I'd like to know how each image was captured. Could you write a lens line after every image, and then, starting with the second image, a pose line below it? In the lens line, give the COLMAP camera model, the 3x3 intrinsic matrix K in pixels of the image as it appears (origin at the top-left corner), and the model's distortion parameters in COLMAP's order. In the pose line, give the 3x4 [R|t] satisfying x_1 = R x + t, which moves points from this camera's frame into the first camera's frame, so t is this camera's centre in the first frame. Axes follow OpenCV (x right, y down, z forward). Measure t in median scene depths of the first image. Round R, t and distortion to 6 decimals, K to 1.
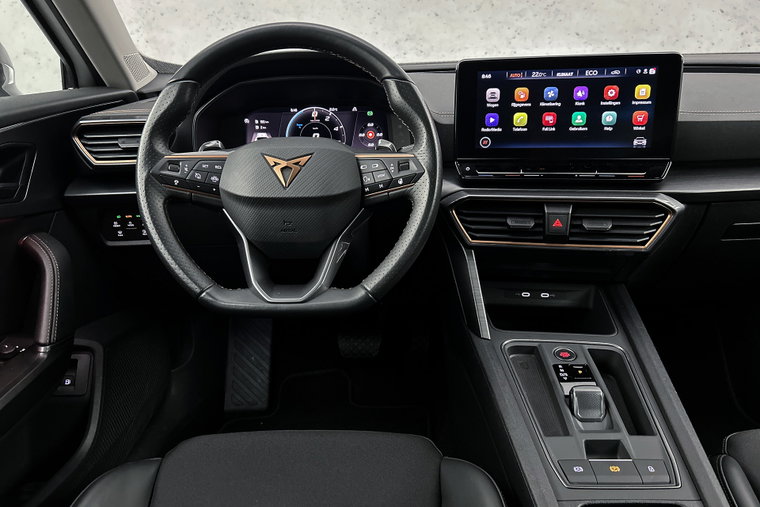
lens RADIAL K [[576.0, 0, 378.9], [0, 576.0, 258.0], [0, 0, 1]] dist [0.049537, -0.057012]
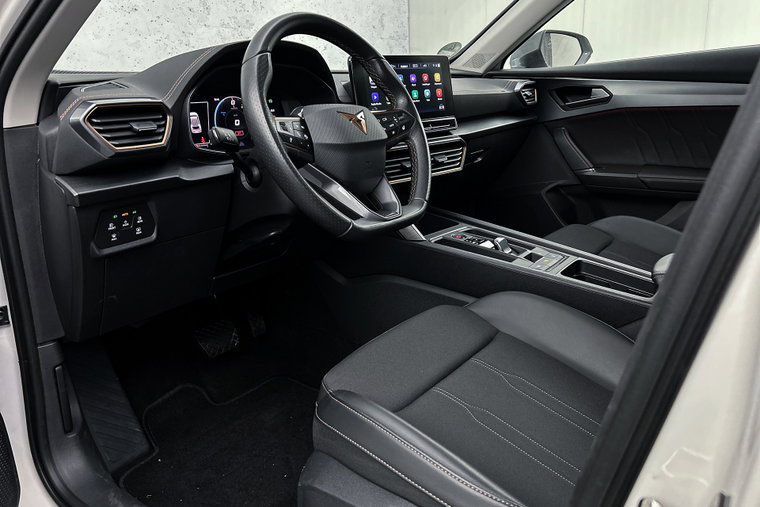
lens RADIAL K [[576.0, 0, 376.1], [0, 576.0, 250.6], [0, 0, 1]] dist [0.049537, -0.057012]
pose [[0.580754, -0.215827, 0.784948, -1.019639], [0.301908, 0.952558, 0.038542, 0.069121], [-0.756027, 0.214599, 0.618361, 0.199338]]
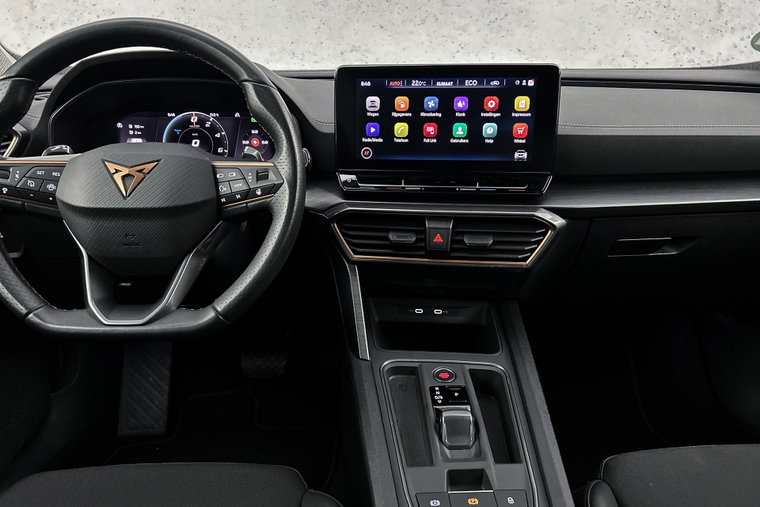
lens RADIAL K [[576.0, 0, 381.5], [0, 576.0, 258.2], [0, 0, 1]] dist [0.049537, -0.057012]
pose [[0.997277, 0.003375, 0.073668, 0.142343], [-0.002012, 0.999825, -0.018579, -0.008793], [-0.073718, 0.018380, 0.997110, 0.054181]]
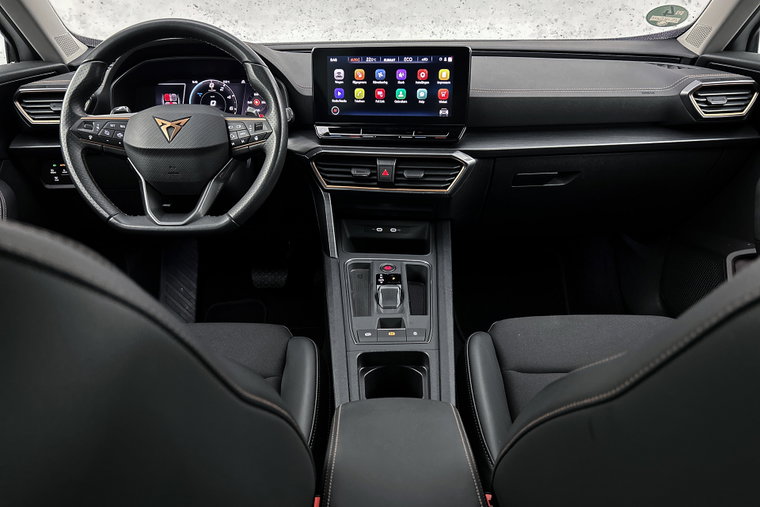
lens RADIAL K [[576.0, 0, 380.1], [0, 576.0, 260.1], [0, 0, 1]] dist [0.049537, -0.057012]
pose [[0.999033, 0.001131, 0.043953, 0.234019], [-0.003867, 0.998056, 0.062211, 0.060511], [-0.043798, -0.062320, 0.997095, -0.353961]]
